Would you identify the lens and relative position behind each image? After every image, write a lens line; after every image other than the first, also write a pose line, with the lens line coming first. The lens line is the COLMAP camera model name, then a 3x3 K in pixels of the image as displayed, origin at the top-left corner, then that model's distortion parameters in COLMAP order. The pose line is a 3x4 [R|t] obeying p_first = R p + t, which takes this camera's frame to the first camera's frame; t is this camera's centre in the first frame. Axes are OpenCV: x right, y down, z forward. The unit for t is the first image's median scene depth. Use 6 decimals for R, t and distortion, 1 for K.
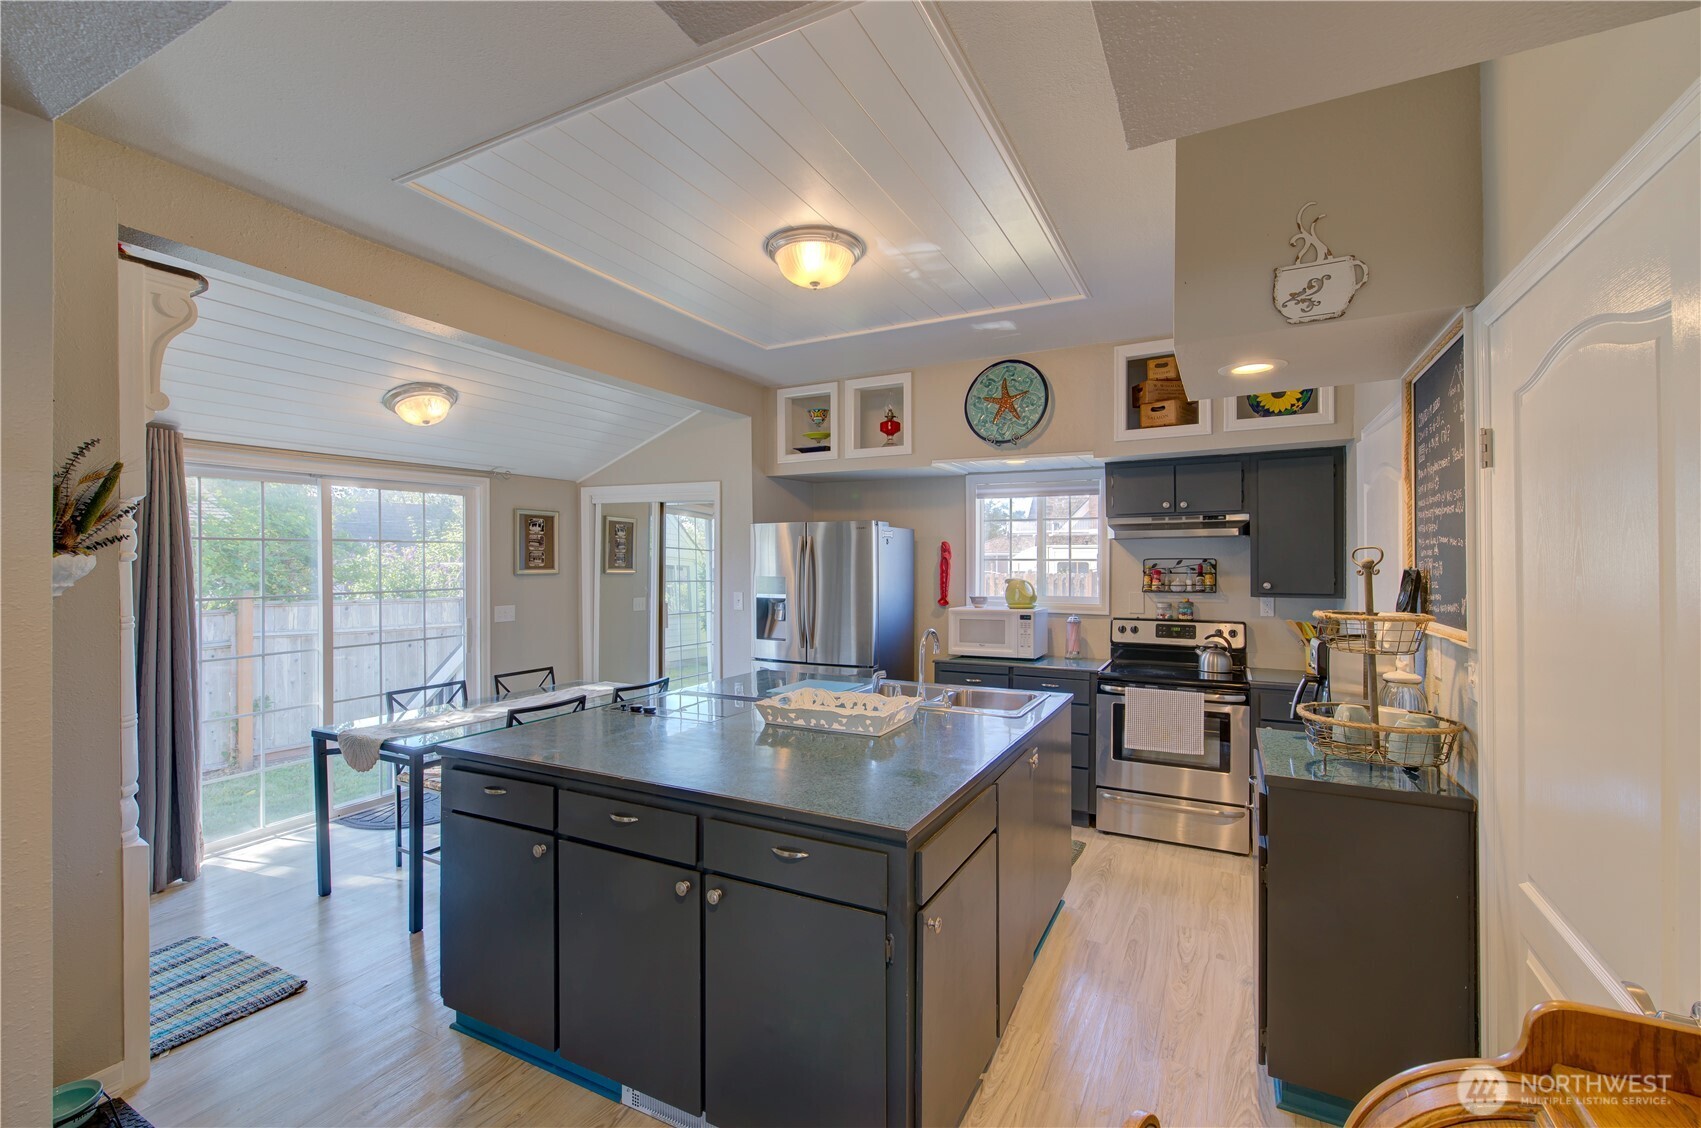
lens RADIAL K [[721.2, 0, 859.4], [0, 721.2, 558.9], [0, 0, 1]] dist [-0.002595, -0.001120]
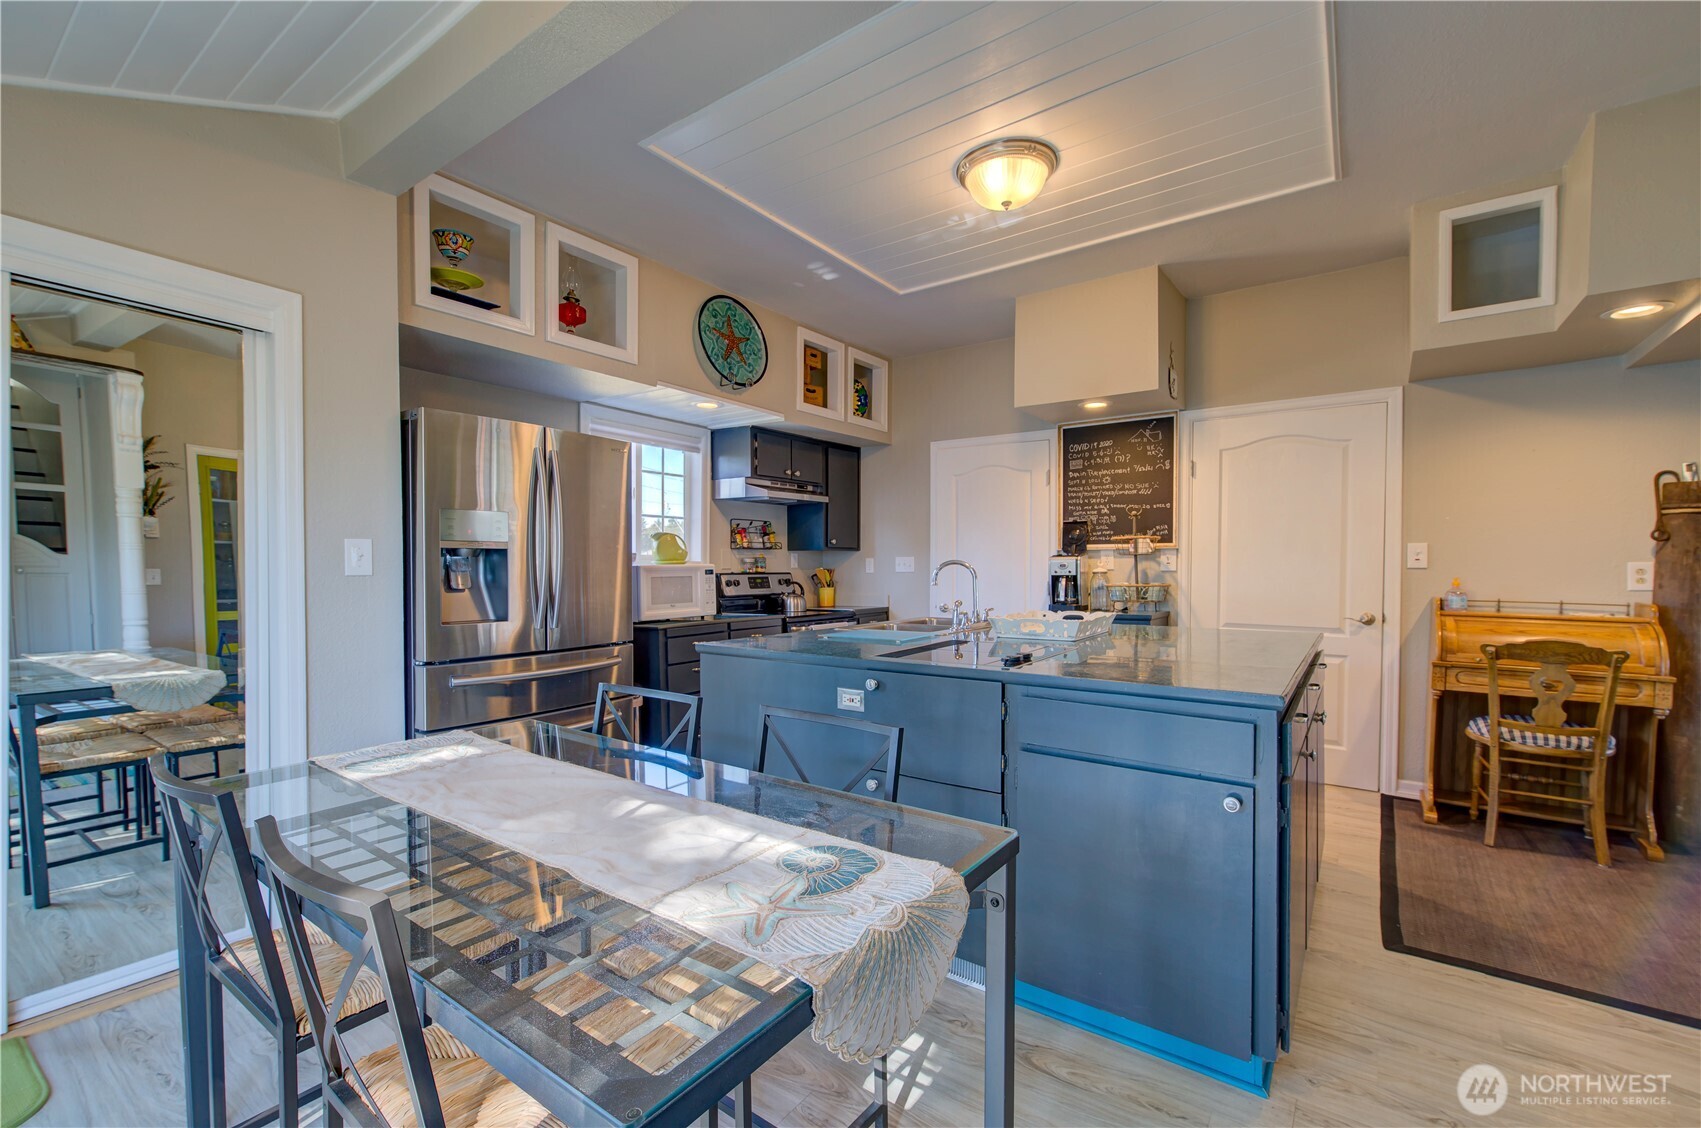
lens RADIAL K [[721.2, 0, 849.0], [0, 721.2, 575.6], [0, 0, 1]] dist [-0.002595, -0.001120]
pose [[0.149491, -0.016803, 0.988620, -0.660780], [-0.000802, 0.999853, 0.017115, 0.066720], [-0.988763, -0.003351, 0.149455, 0.655550]]
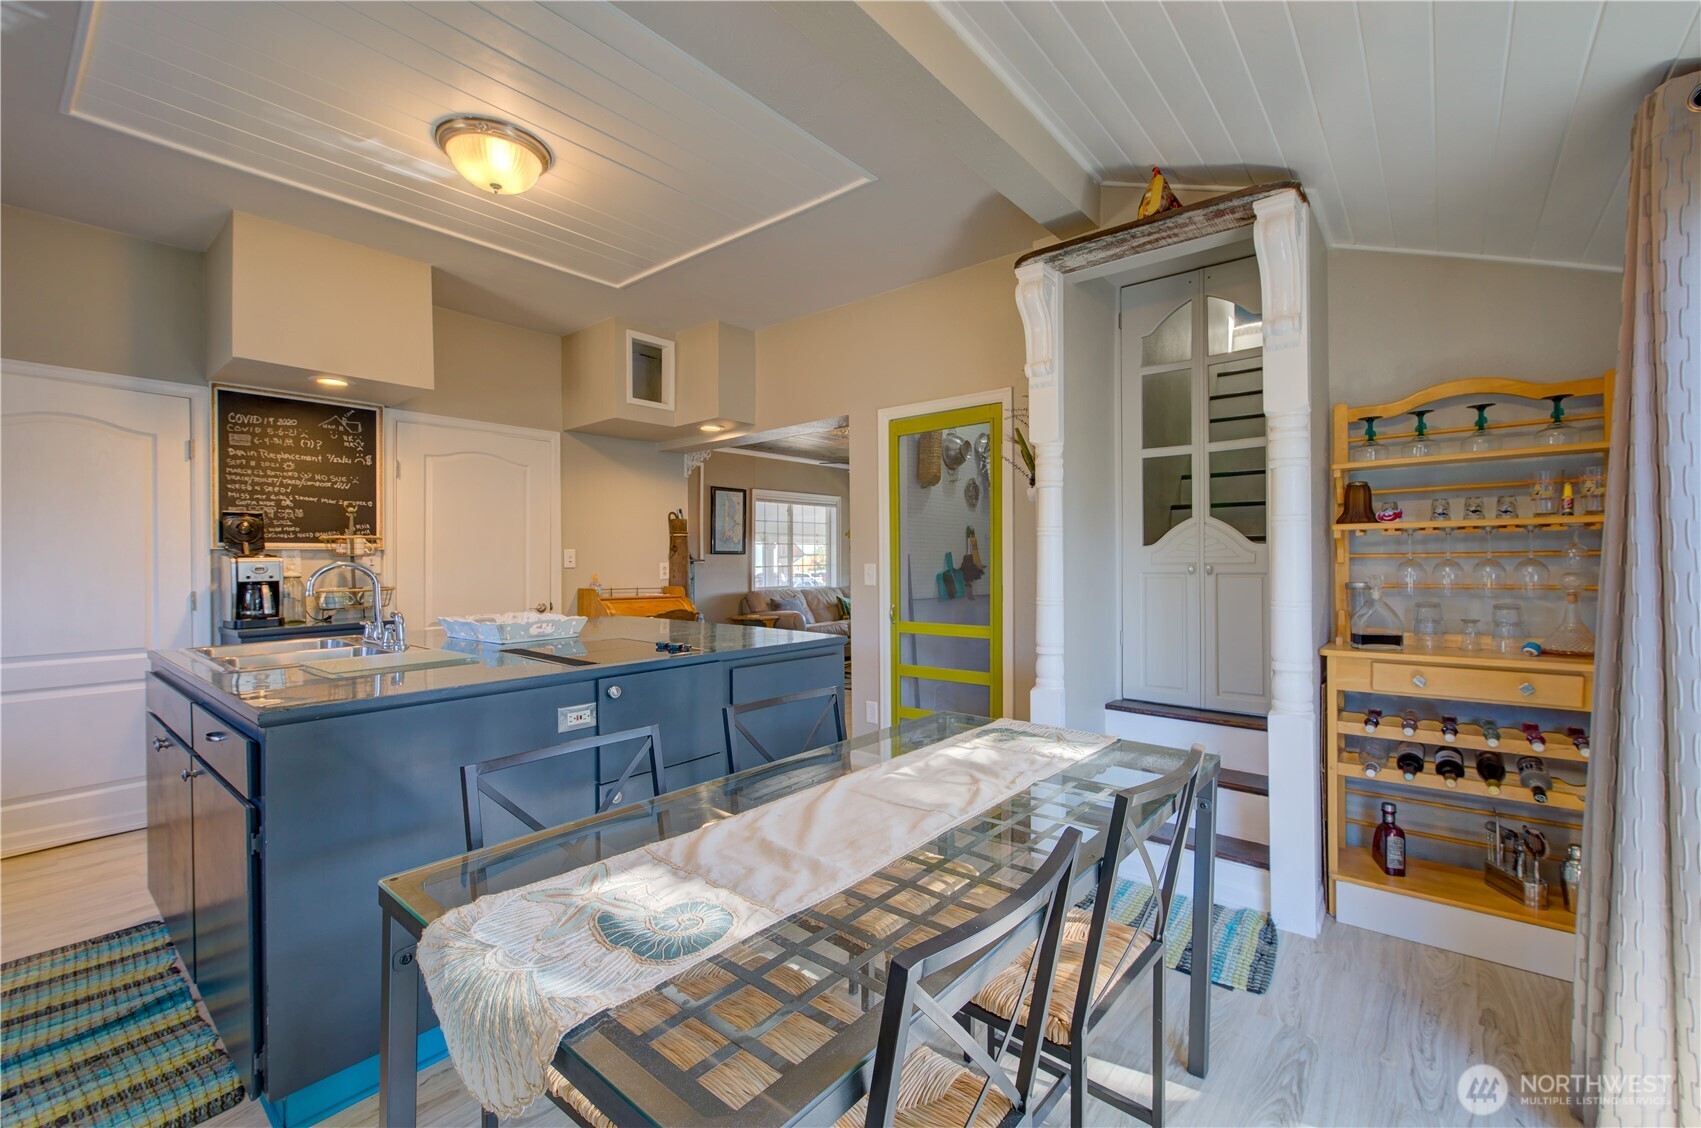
lens RADIAL K [[721.2, 0, 859.3], [0, 721.2, 560.2], [0, 0, 1]] dist [-0.002595, -0.001120]
pose [[-0.978546, 0.006548, 0.205924, -0.443153], [0.005891, 0.999975, -0.003802, 0.066837], [-0.205943, -0.002507, -0.978561, 1.106145]]
